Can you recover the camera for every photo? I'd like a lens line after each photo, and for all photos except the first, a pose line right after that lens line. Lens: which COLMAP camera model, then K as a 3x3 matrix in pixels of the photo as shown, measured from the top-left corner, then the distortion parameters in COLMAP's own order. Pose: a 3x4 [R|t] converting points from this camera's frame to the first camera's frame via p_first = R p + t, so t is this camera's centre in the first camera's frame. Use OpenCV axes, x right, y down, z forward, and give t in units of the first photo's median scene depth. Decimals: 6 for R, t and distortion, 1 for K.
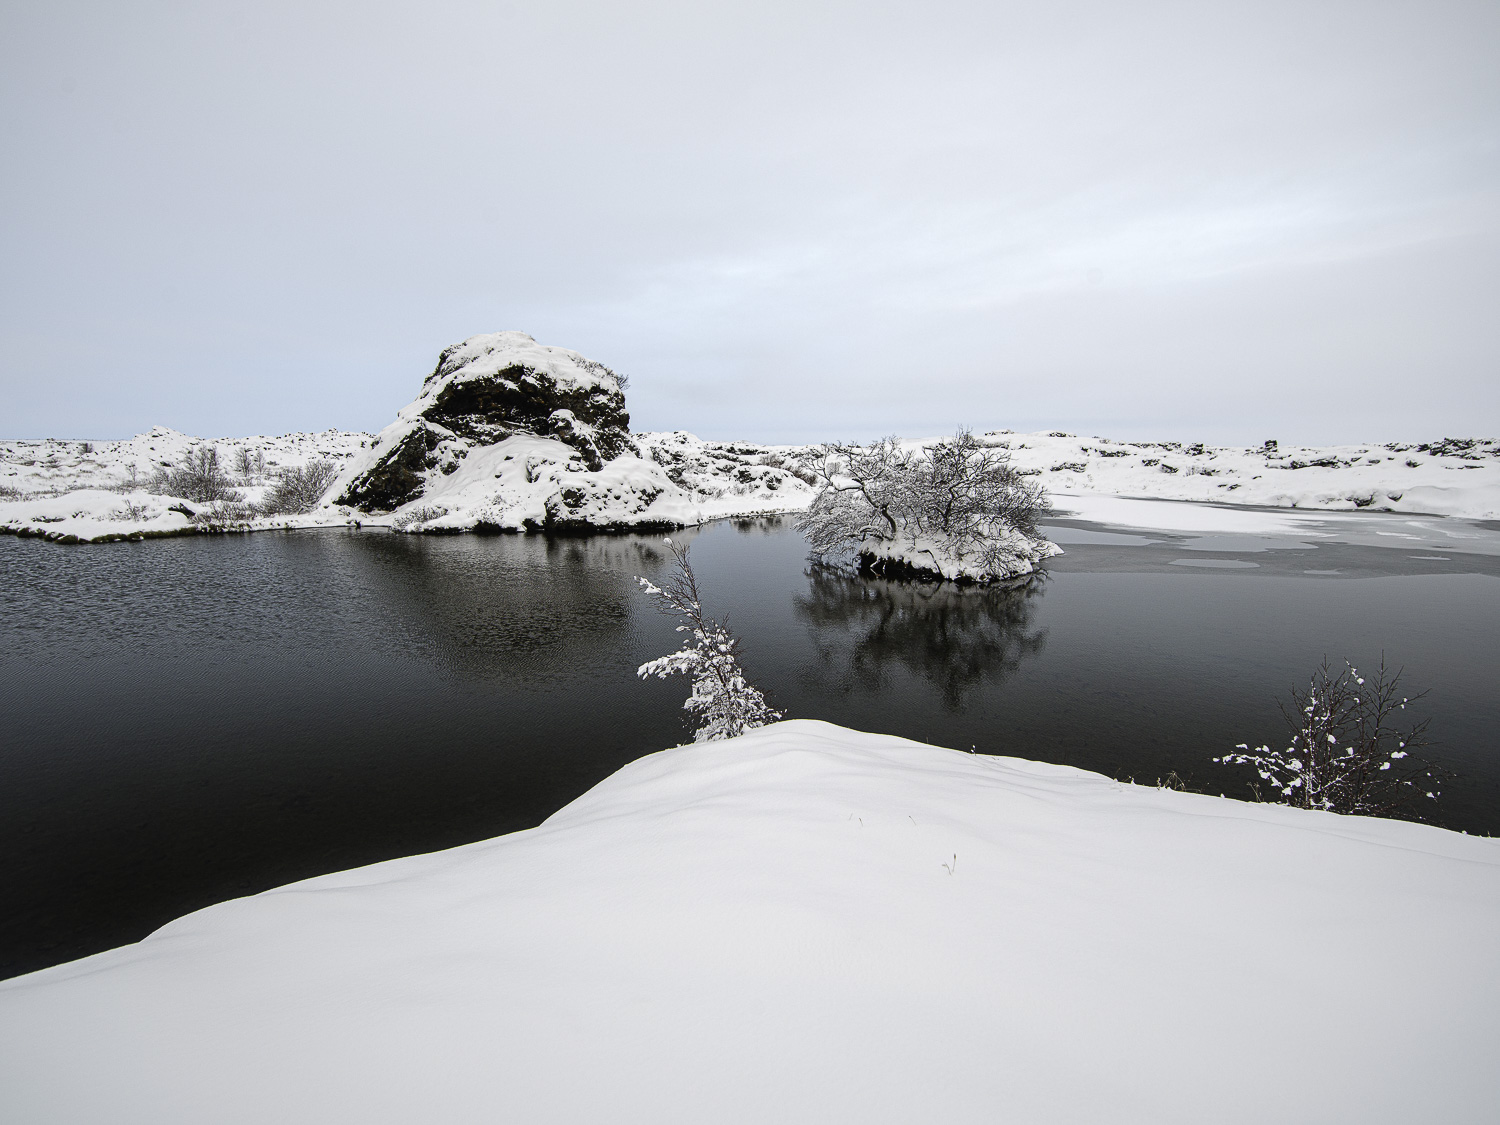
lens RADIAL K [[878.1, 0, 750.0], [0, 878.1, 562.5], [0, 0, 1]] dist [-0.019391, -0.000417]
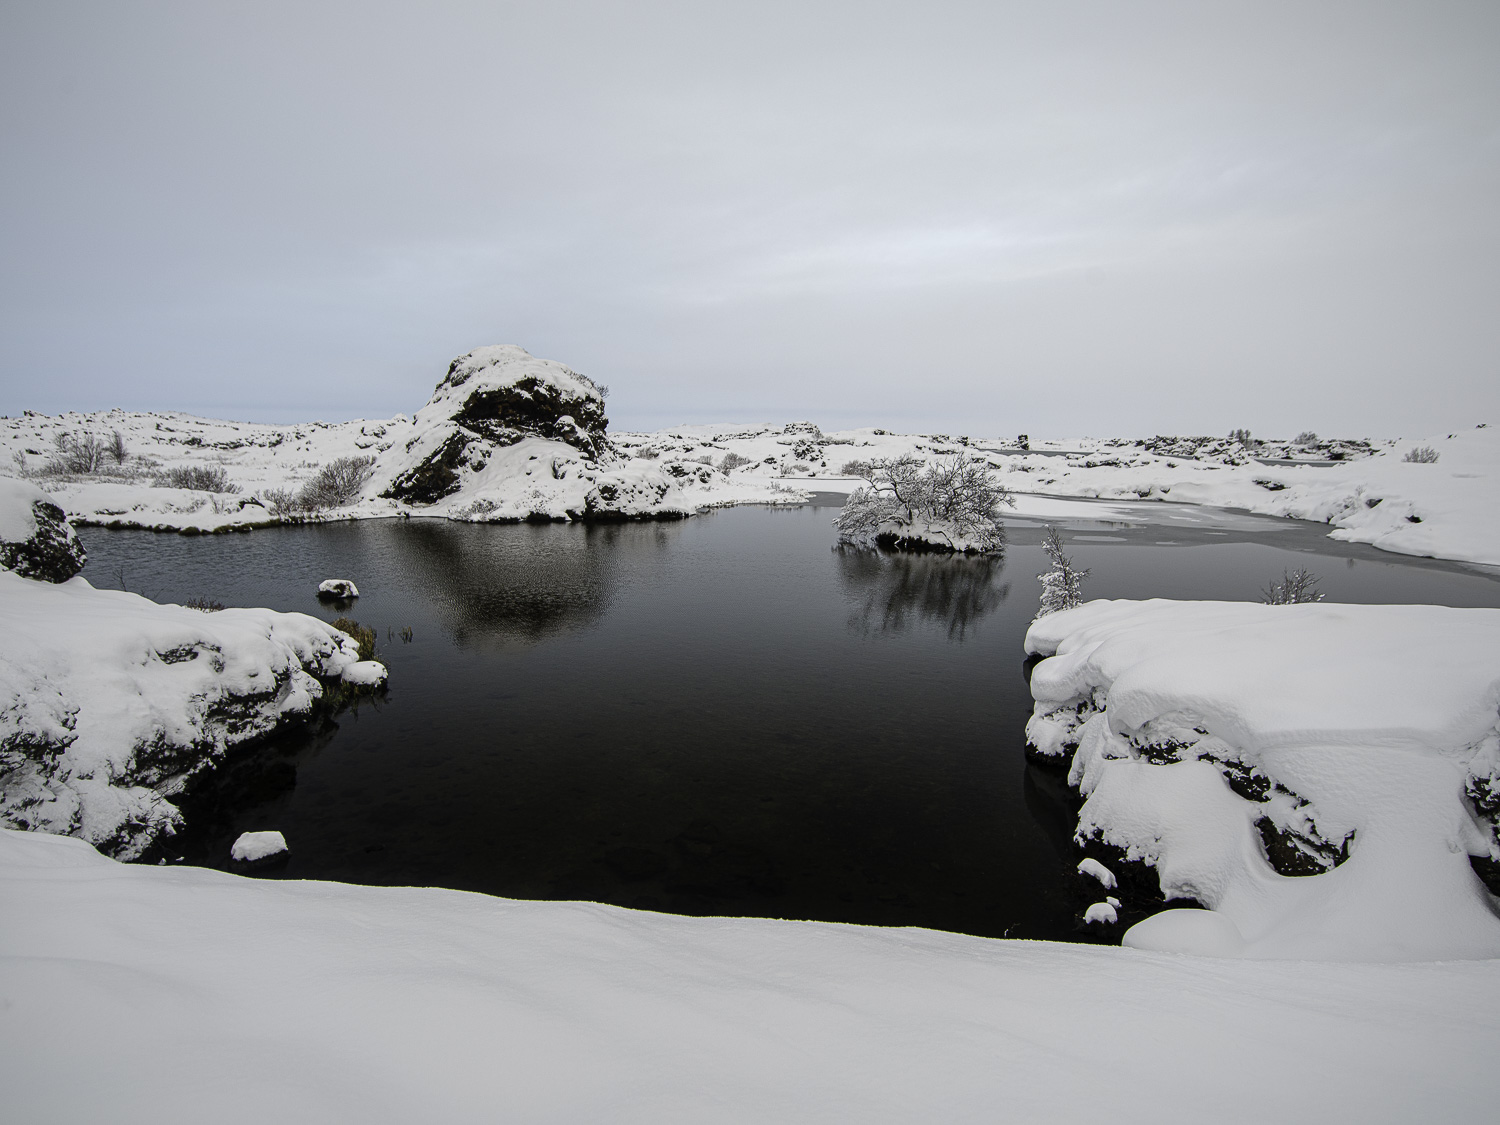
lens RADIAL K [[878.1, 0, 750.0], [0, 878.1, 562.5], [0, 0, 1]] dist [-0.019391, -0.000417]
pose [[0.968542, -0.019181, 0.248110, -0.285791], [0.014949, 0.999709, 0.018931, 0.003138], [-0.248401, -0.014627, 0.968547, -0.211939]]
